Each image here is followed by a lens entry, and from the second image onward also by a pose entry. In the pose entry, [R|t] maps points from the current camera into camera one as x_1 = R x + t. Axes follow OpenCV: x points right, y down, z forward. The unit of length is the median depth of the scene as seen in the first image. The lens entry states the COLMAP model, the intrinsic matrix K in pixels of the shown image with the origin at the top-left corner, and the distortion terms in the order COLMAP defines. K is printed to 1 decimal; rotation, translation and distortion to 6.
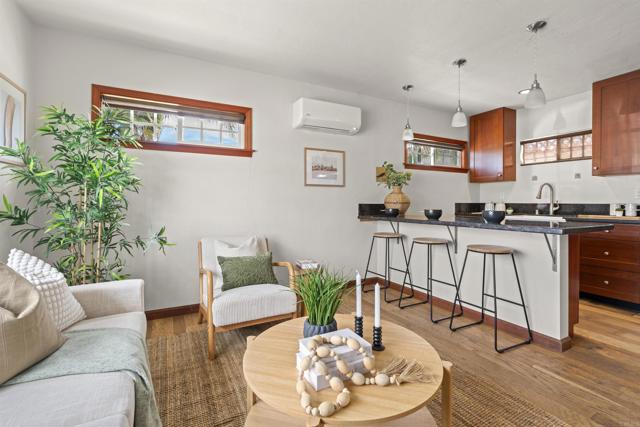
lens RADIAL K [[290.9, 0, 319.1], [0, 290.9, 206.3], [0, 0, 1]] dist [-0.011432, 0.006059]
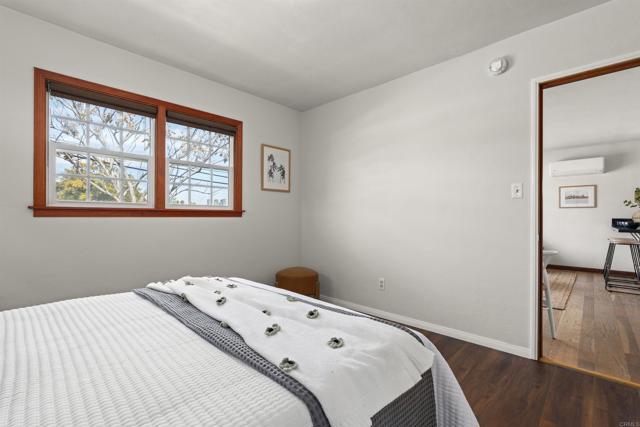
lens RADIAL K [[290.9, 0, 315.4], [0, 290.9, 214.8], [0, 0, 1]] dist [-0.011432, 0.006059]
pose [[0.311055, -0.010271, -0.950337, 1.116016], [-0.014788, 0.999768, -0.015645, 0.018323], [0.950277, 0.018920, 0.310831, -0.922515]]
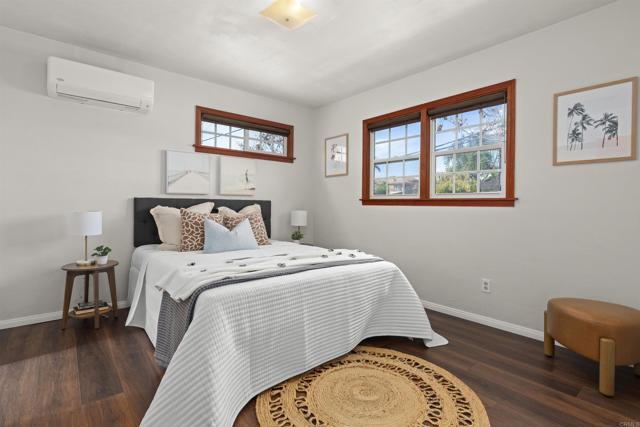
lens RADIAL K [[307.0, 0, 315.4], [0, 307.0, 206.2], [0, 0, 1]] dist [-0.008249, 0.003547]
pose [[-0.977744, -0.011621, -0.209479, 0.782743], [-0.016101, 0.999676, 0.019695, 0.006625], [0.209182, 0.022629, -0.977615, -0.247842]]
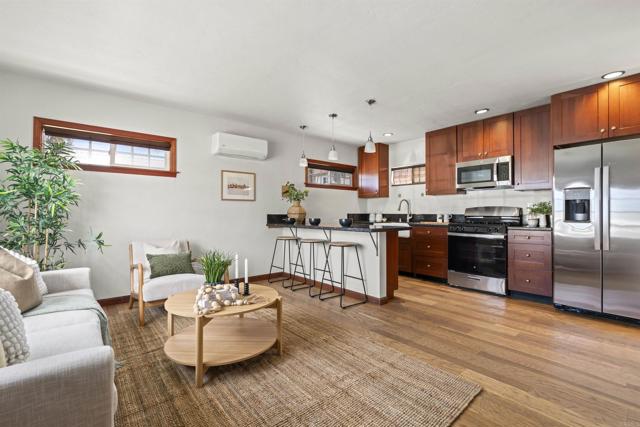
lens RADIAL K [[290.9, 0, 320.2], [0, 290.9, 211.0], [0, 0, 1]] dist [-0.011432, 0.006059]
pose [[0.976302, 0.001605, 0.216405, 0.092105], [0.002606, 0.999813, -0.019171, 0.001862], [-0.216395, 0.019280, 0.976115, -0.311103]]
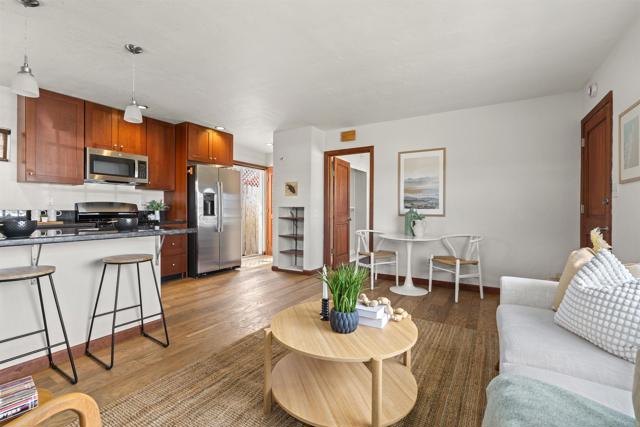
lens RADIAL K [[290.9, 0, 314.9], [0, 290.9, 210.9], [0, 0, 1]] dist [-0.011432, 0.006059]
pose [[-0.502246, -0.004032, 0.864716, -0.355764], [0.004690, 0.999962, 0.007387, -0.008544], [-0.864712, 0.007766, -0.502208, 0.622144]]
